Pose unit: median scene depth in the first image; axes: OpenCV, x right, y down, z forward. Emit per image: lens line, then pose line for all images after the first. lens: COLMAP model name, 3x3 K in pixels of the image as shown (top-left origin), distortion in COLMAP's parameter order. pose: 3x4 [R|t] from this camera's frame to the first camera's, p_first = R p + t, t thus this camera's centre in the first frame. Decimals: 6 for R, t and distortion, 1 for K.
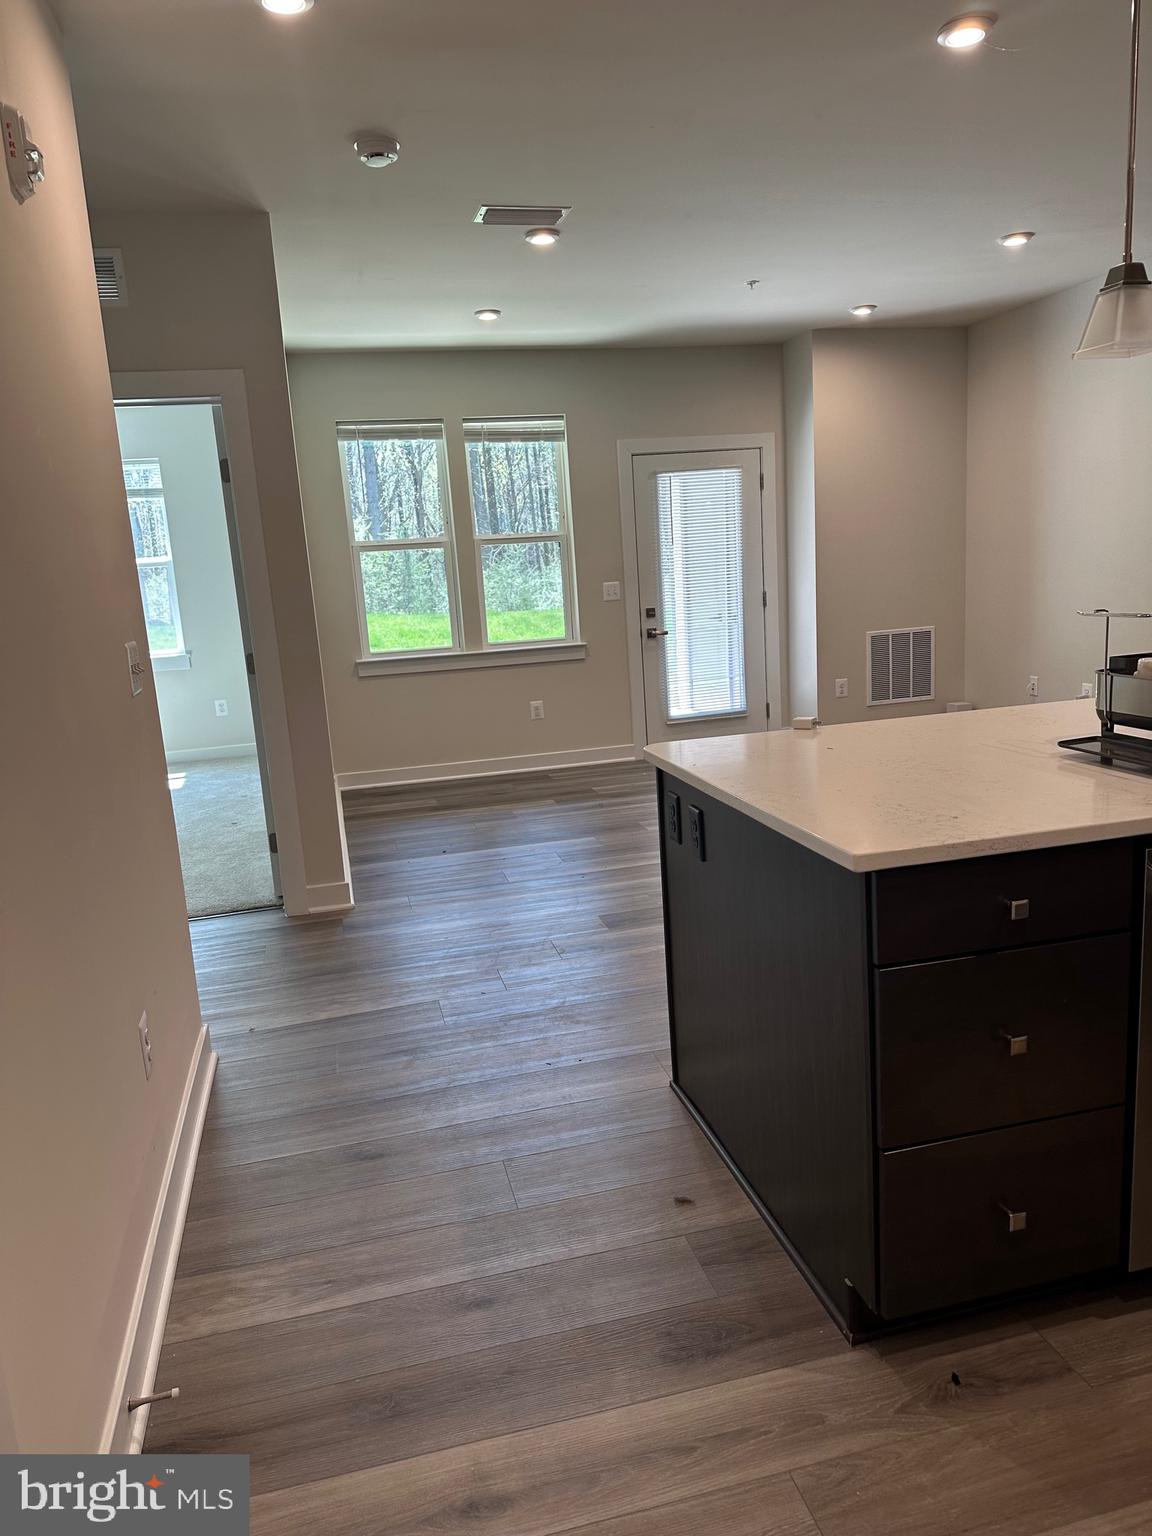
lens RADIAL K [[1077.3, 0, 579.6], [0, 1077.3, 759.4], [0, 0, 1]] dist [0.056680, -0.063280]
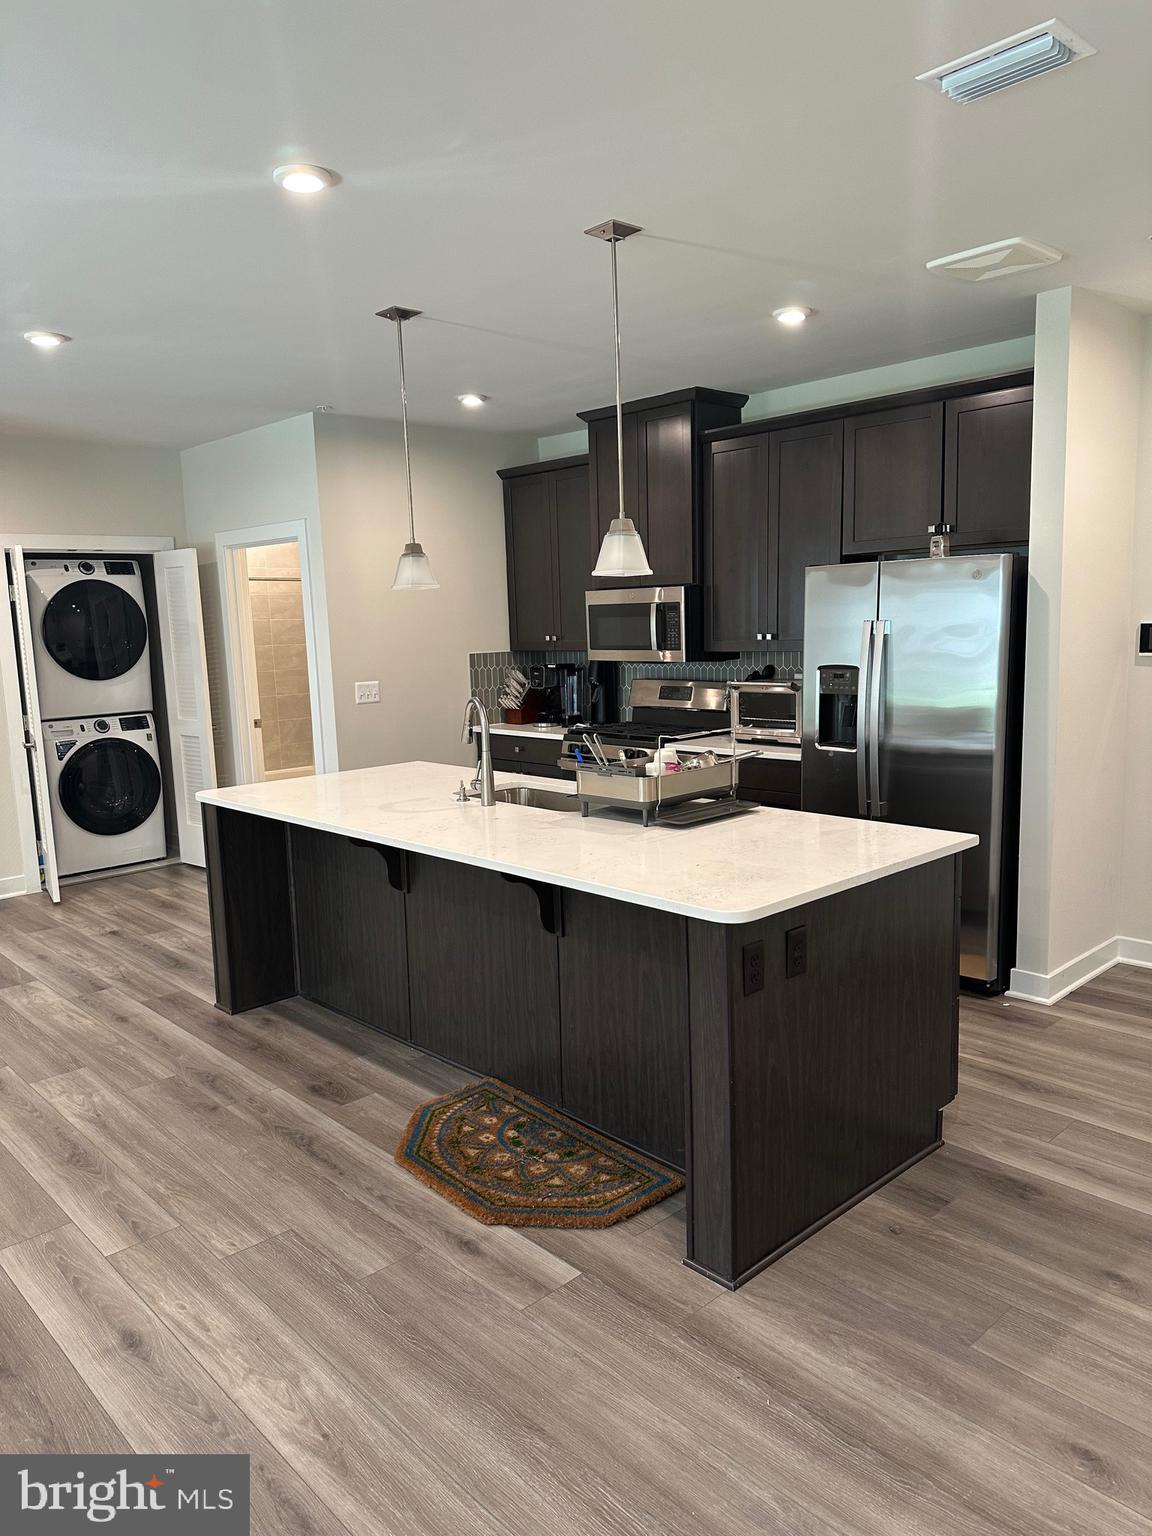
lens RADIAL K [[1077.3, 0, 571.8], [0, 1077.3, 765.8], [0, 0, 1]] dist [0.056680, -0.063280]
pose [[-0.483355, -0.044644, 0.874285, -0.271144], [0.221254, 0.960046, 0.171345, -0.129776], [-0.847003, 0.276259, -0.454165, 0.615206]]
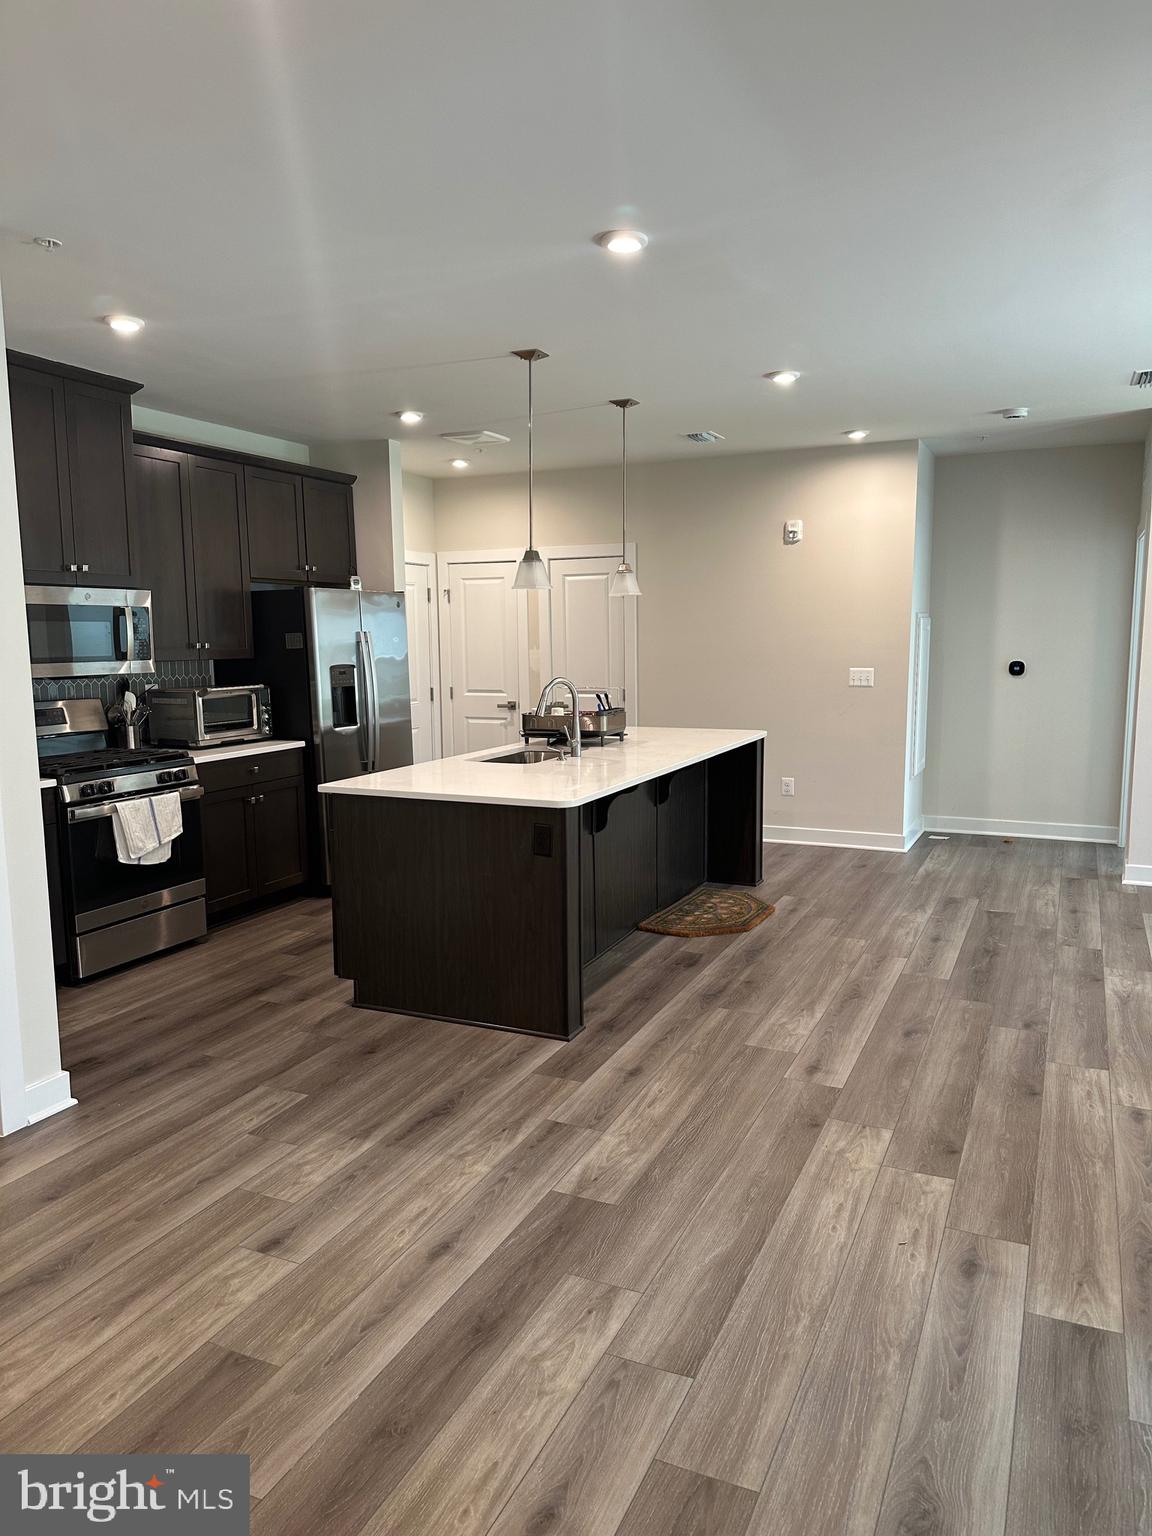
lens RADIAL K [[1077.3, 0, 582.6], [0, 1077.3, 760.6], [0, 0, 1]] dist [0.056680, -0.063280]
pose [[-0.618011, 0.163424, -0.768996, 0.902757], [-0.097667, 0.954618, 0.281363, -0.240483], [0.780080, 0.248991, -0.574003, 0.858005]]
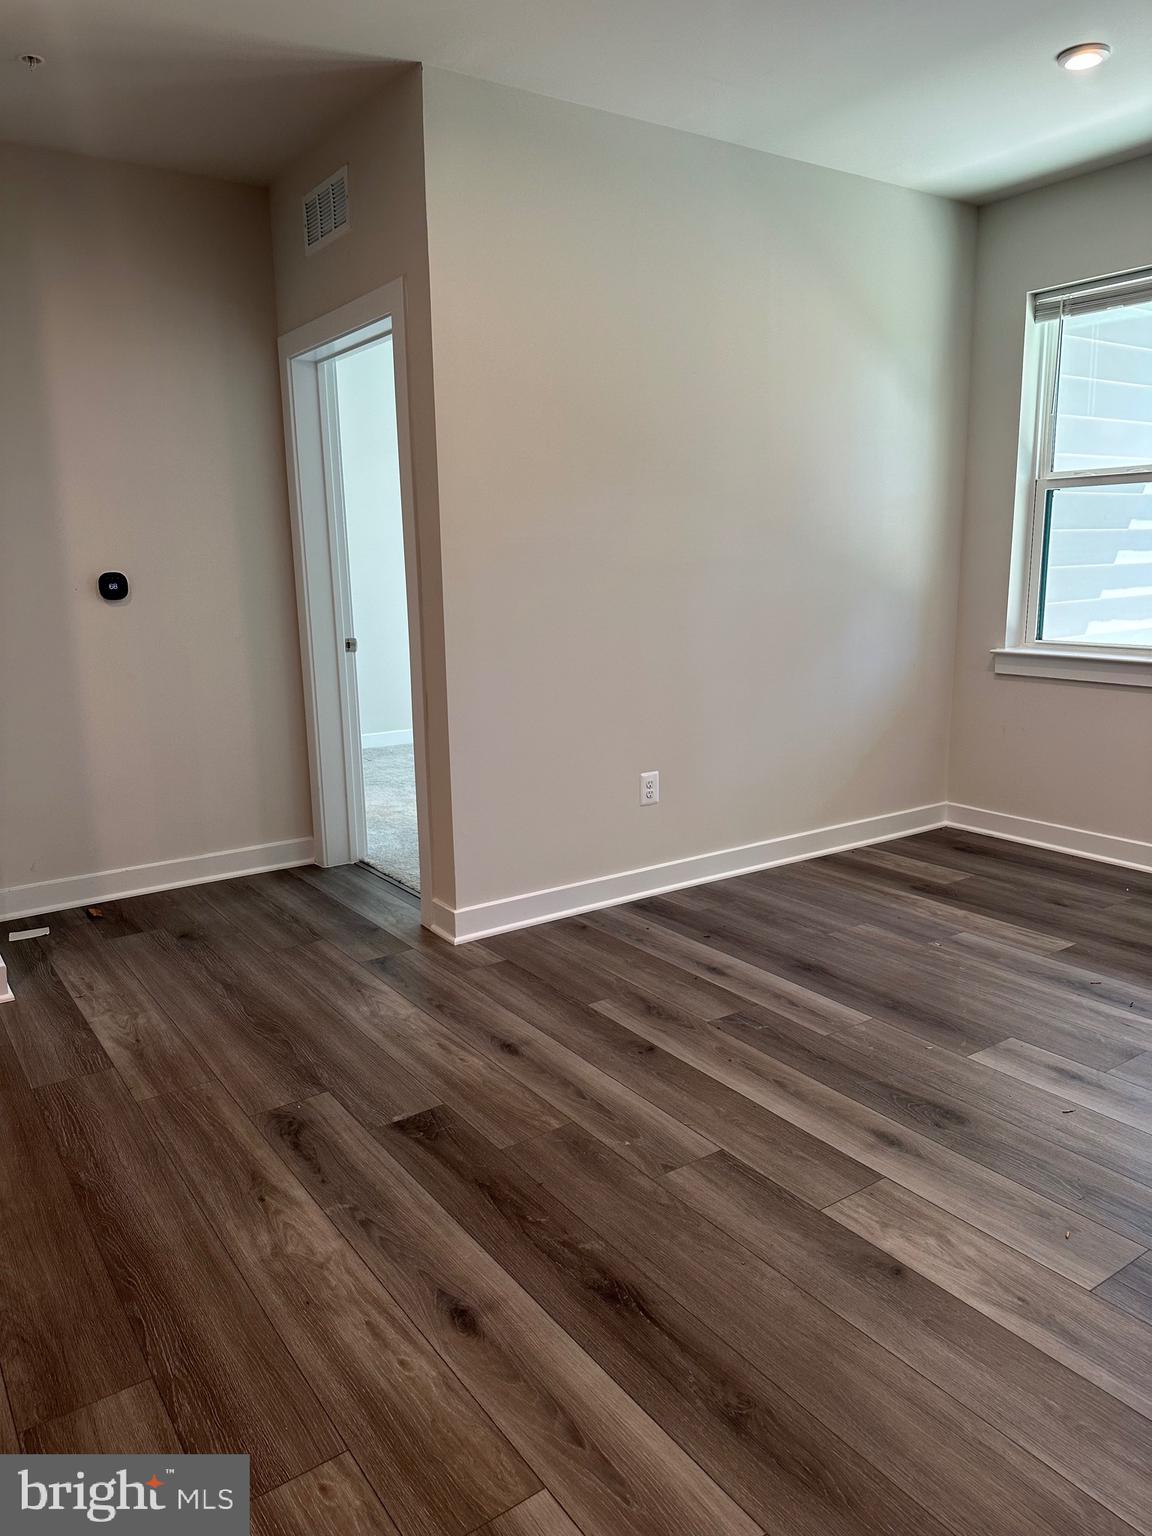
lens RADIAL K [[1077.3, 0, 571.5], [0, 1077.3, 766.6], [0, 0, 1]] dist [0.056680, -0.063280]
pose [[0.357764, 0.237027, -0.903229, 0.367185], [-0.171646, 0.967461, 0.185895, -0.109735], [0.917901, 0.088530, 0.386808, 0.527762]]
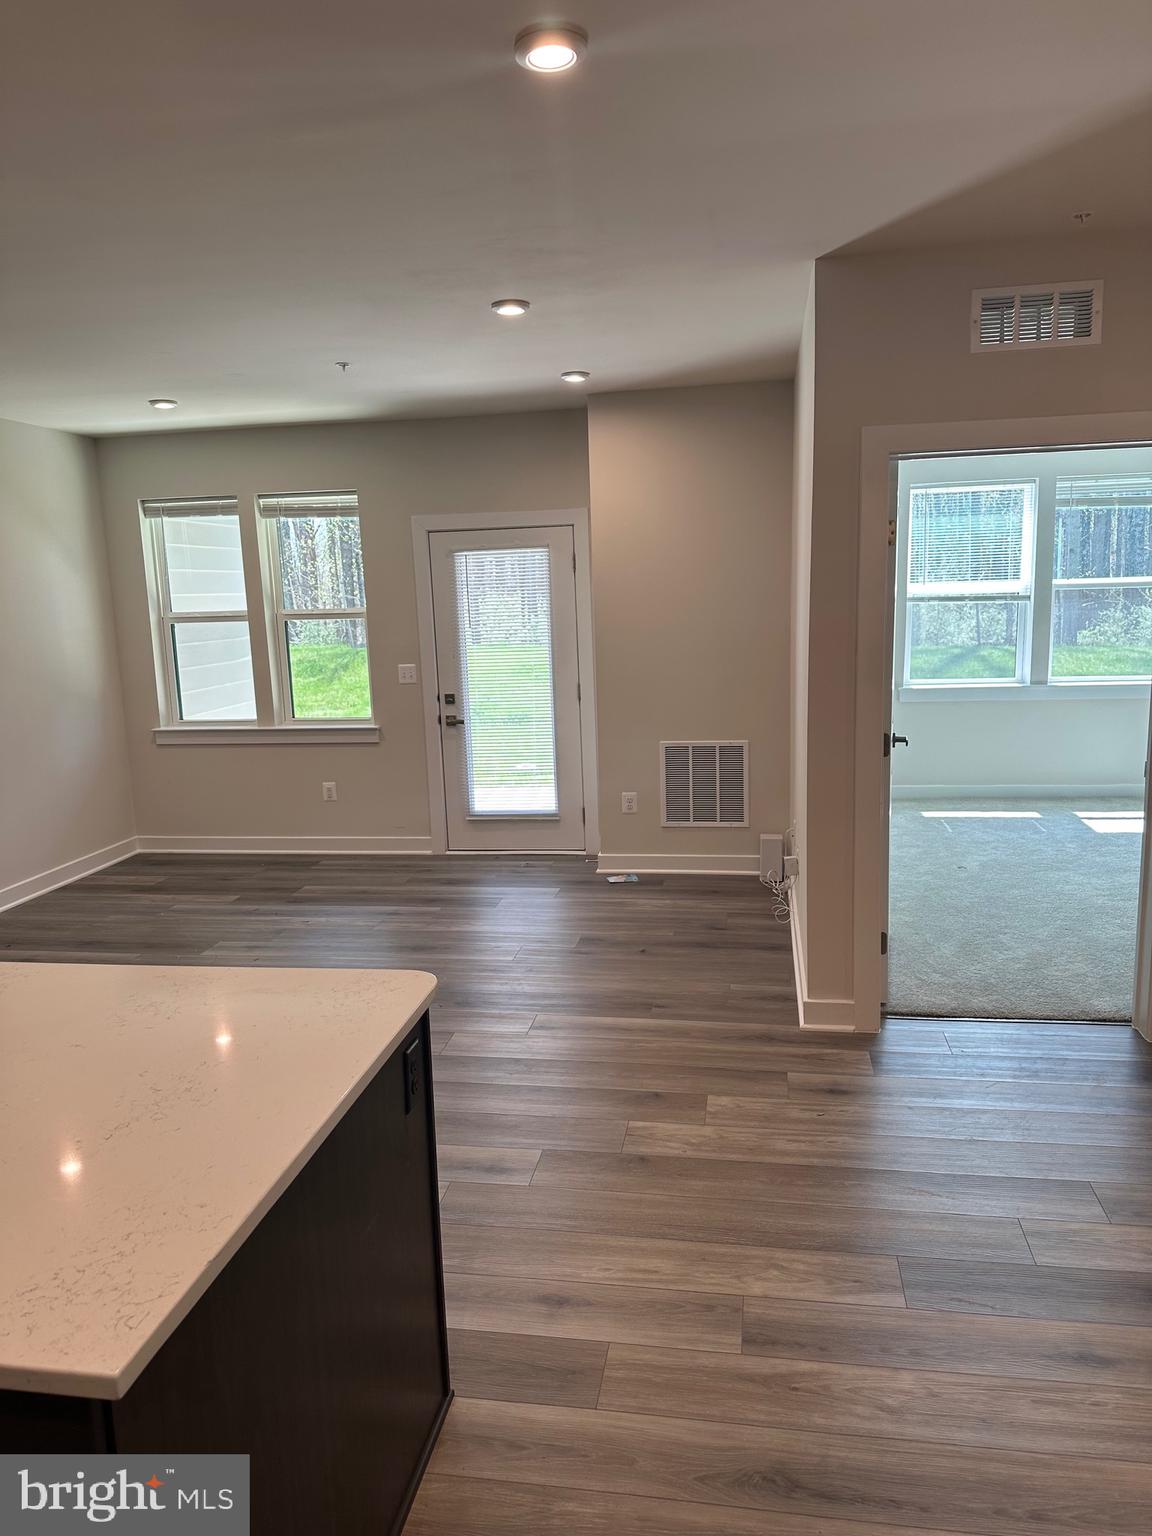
lens RADIAL K [[1077.3, 0, 570.1], [0, 1077.3, 769.6], [0, 0, 1]] dist [0.056680, -0.063280]
pose [[0.915643, 0.096717, -0.390185, 0.608303], [-0.094948, 0.995196, 0.023870, -0.124202], [0.390619, 0.015190, 0.920427, 0.217595]]
